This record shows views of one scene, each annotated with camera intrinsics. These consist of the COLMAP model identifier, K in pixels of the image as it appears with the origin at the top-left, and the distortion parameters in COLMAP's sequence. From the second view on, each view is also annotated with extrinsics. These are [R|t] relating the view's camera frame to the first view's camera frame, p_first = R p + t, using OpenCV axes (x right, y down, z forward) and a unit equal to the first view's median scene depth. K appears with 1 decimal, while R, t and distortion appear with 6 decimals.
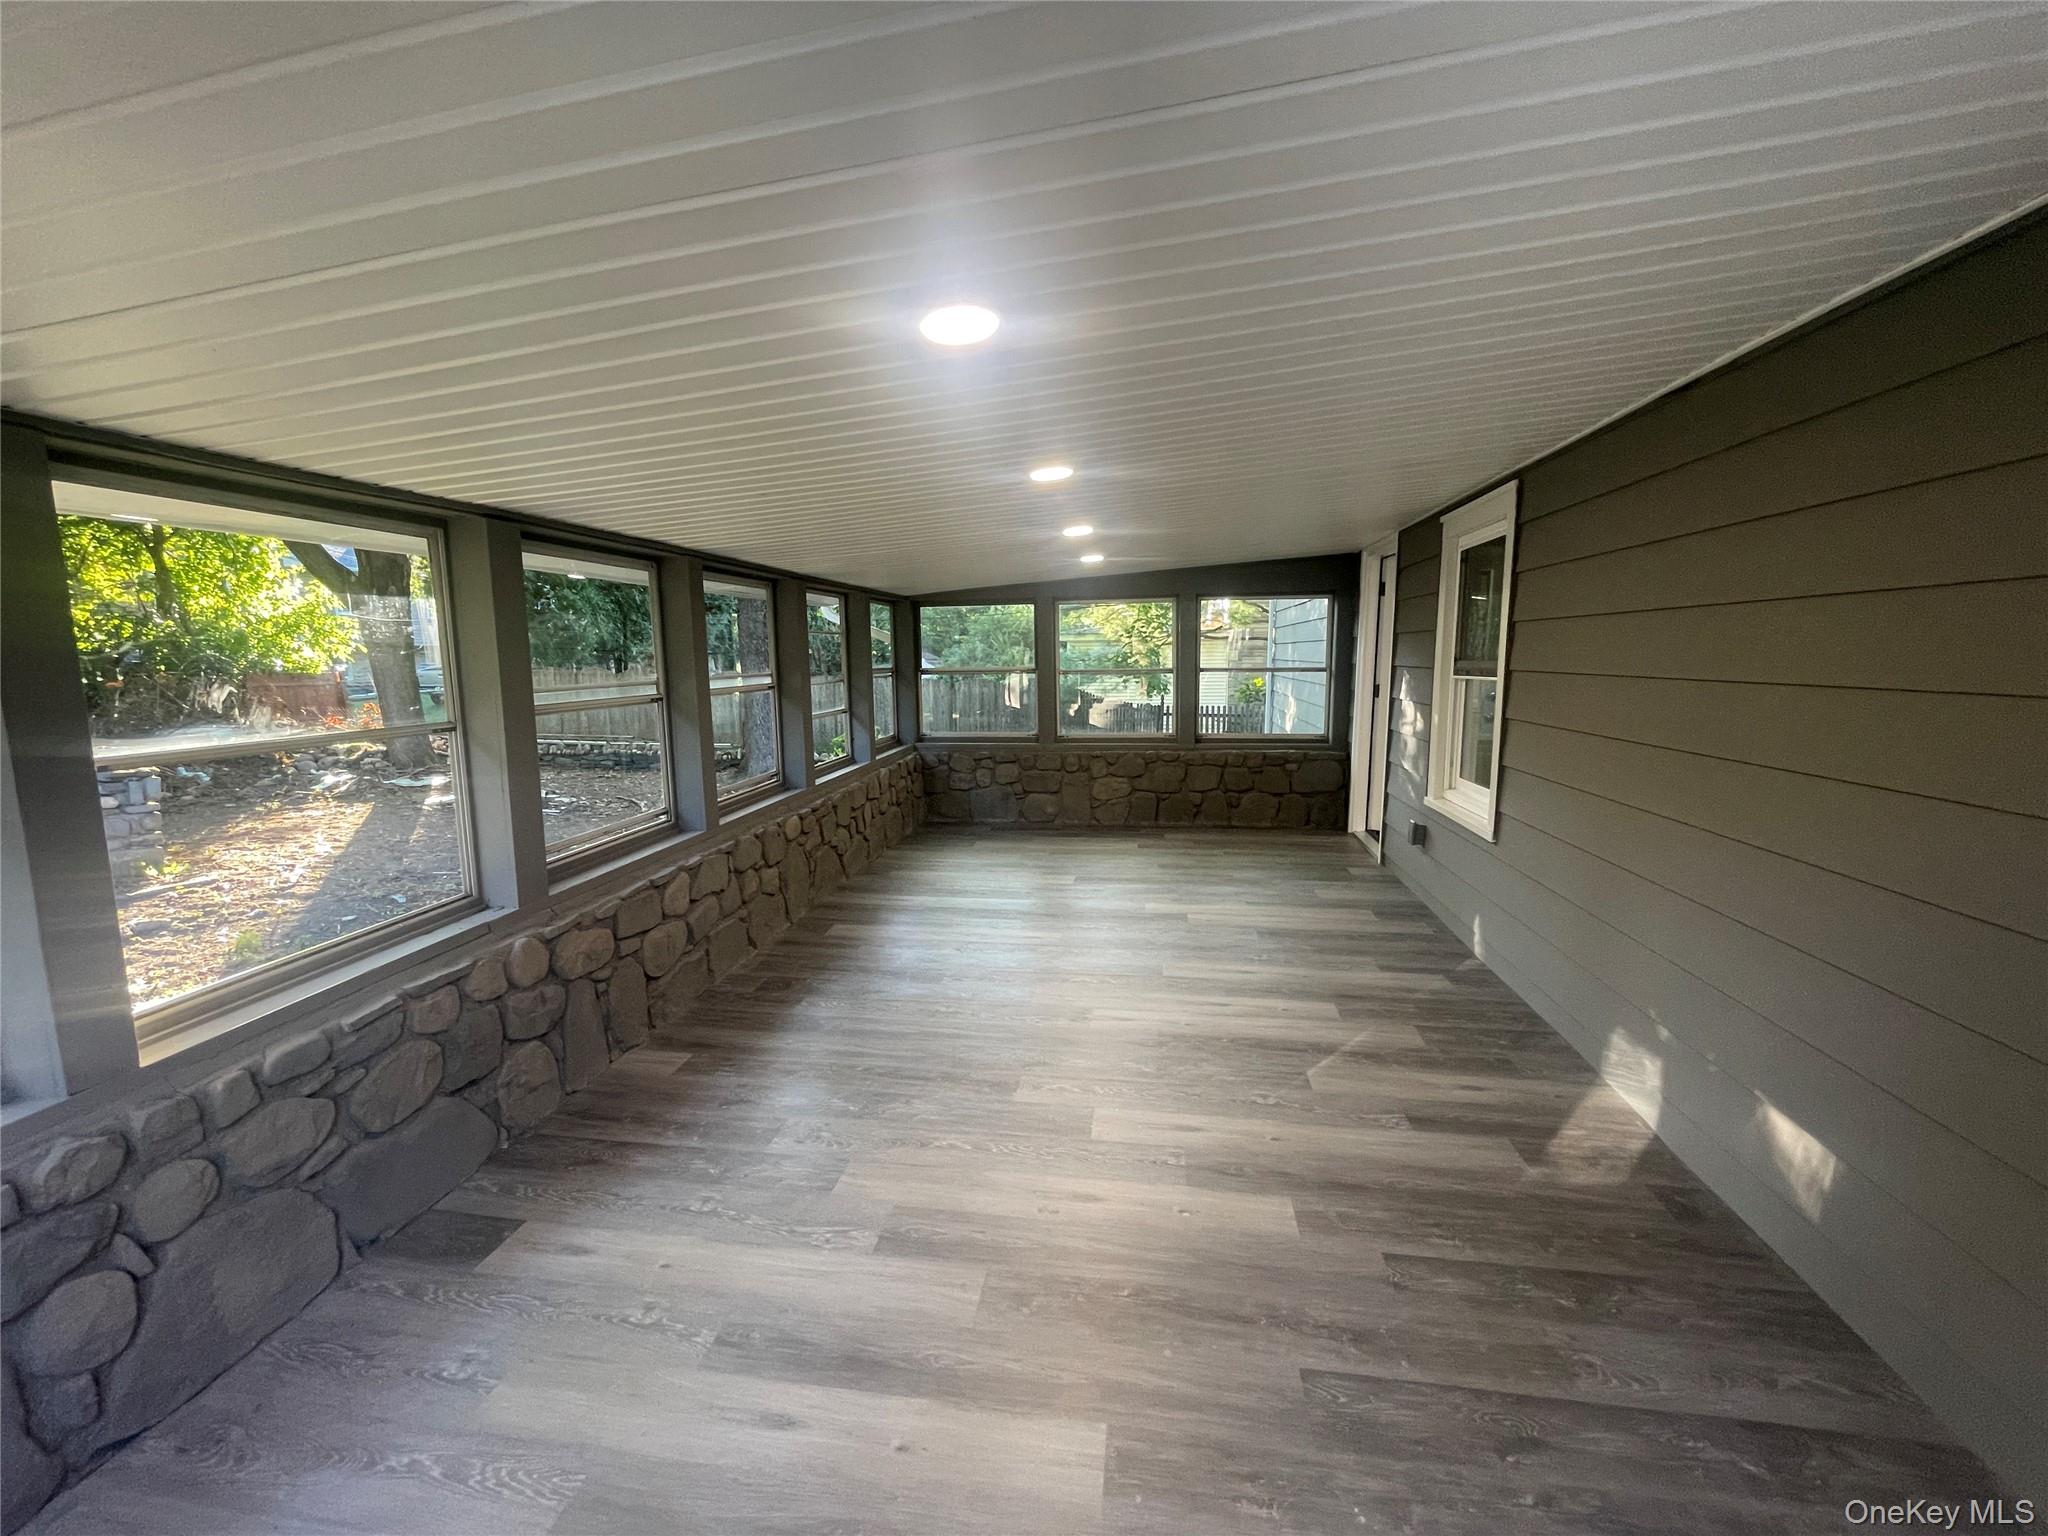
lens RADIAL K [[832.1, 0, 1023.0], [0, 832.1, 762.7], [0, 0, 1]] dist [-0.002729, 0.000955]
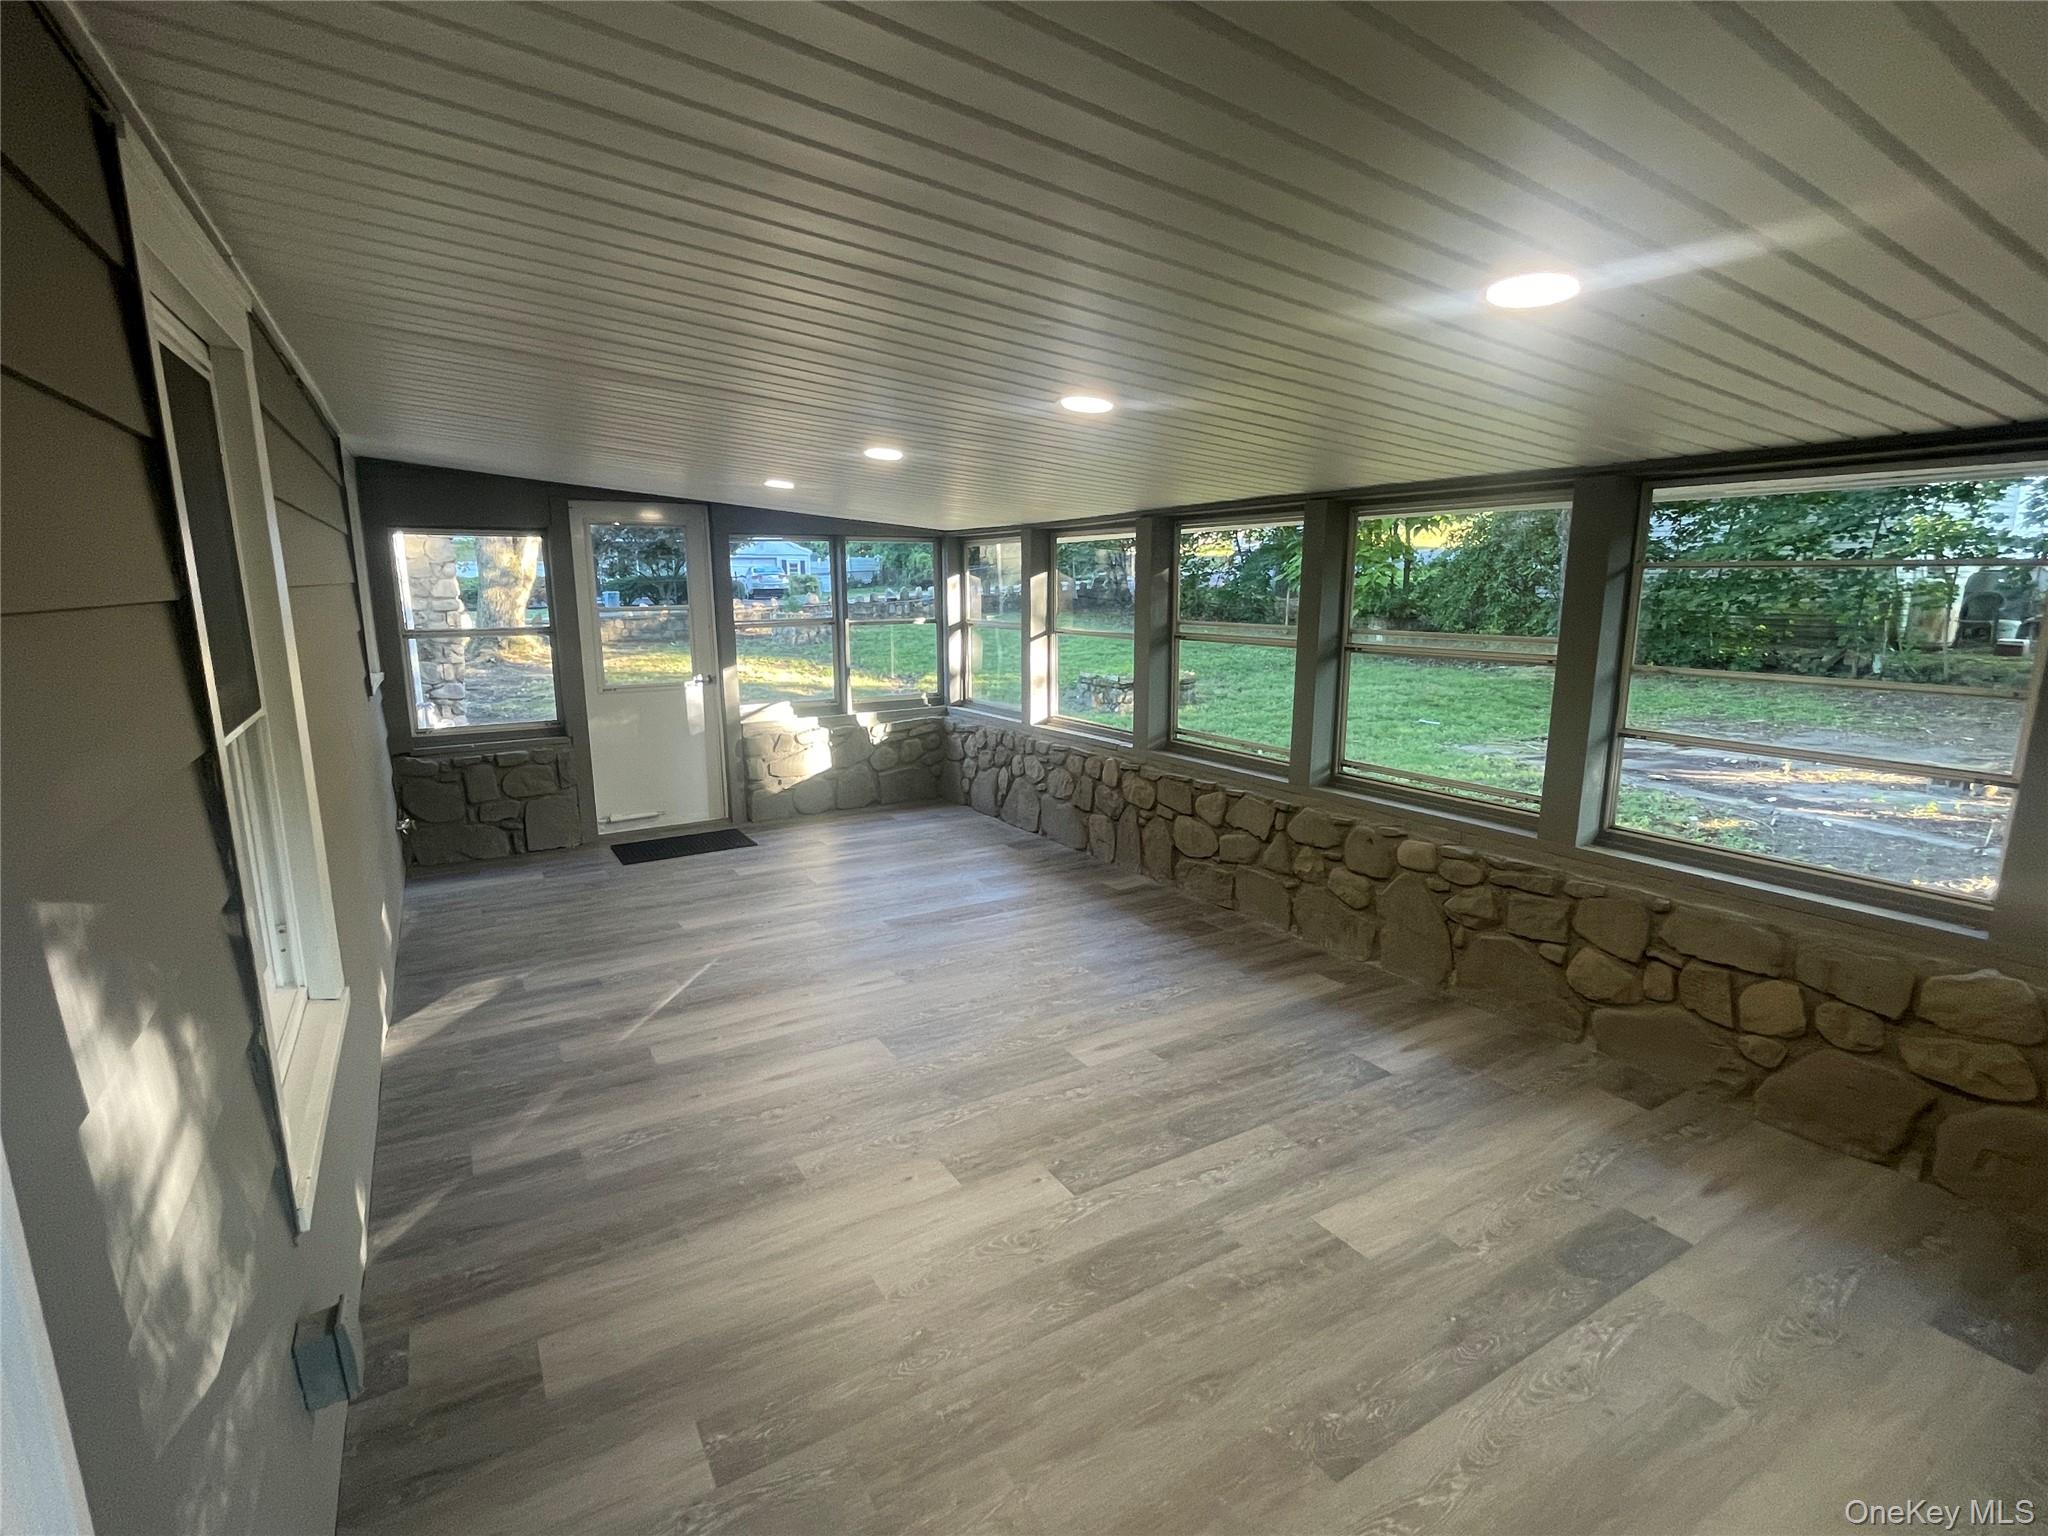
lens RADIAL K [[993.3, 0, 1020.6], [0, 993.3, 772.8], [0, 0, 1]] dist [0.000622, 0.000111]
pose [[-0.773418, 0.135774, -0.619185, 0.670084], [-0.073628, 0.950939, 0.300489, -0.294643], [0.629605, 0.277993, -0.725477, 1.873233]]
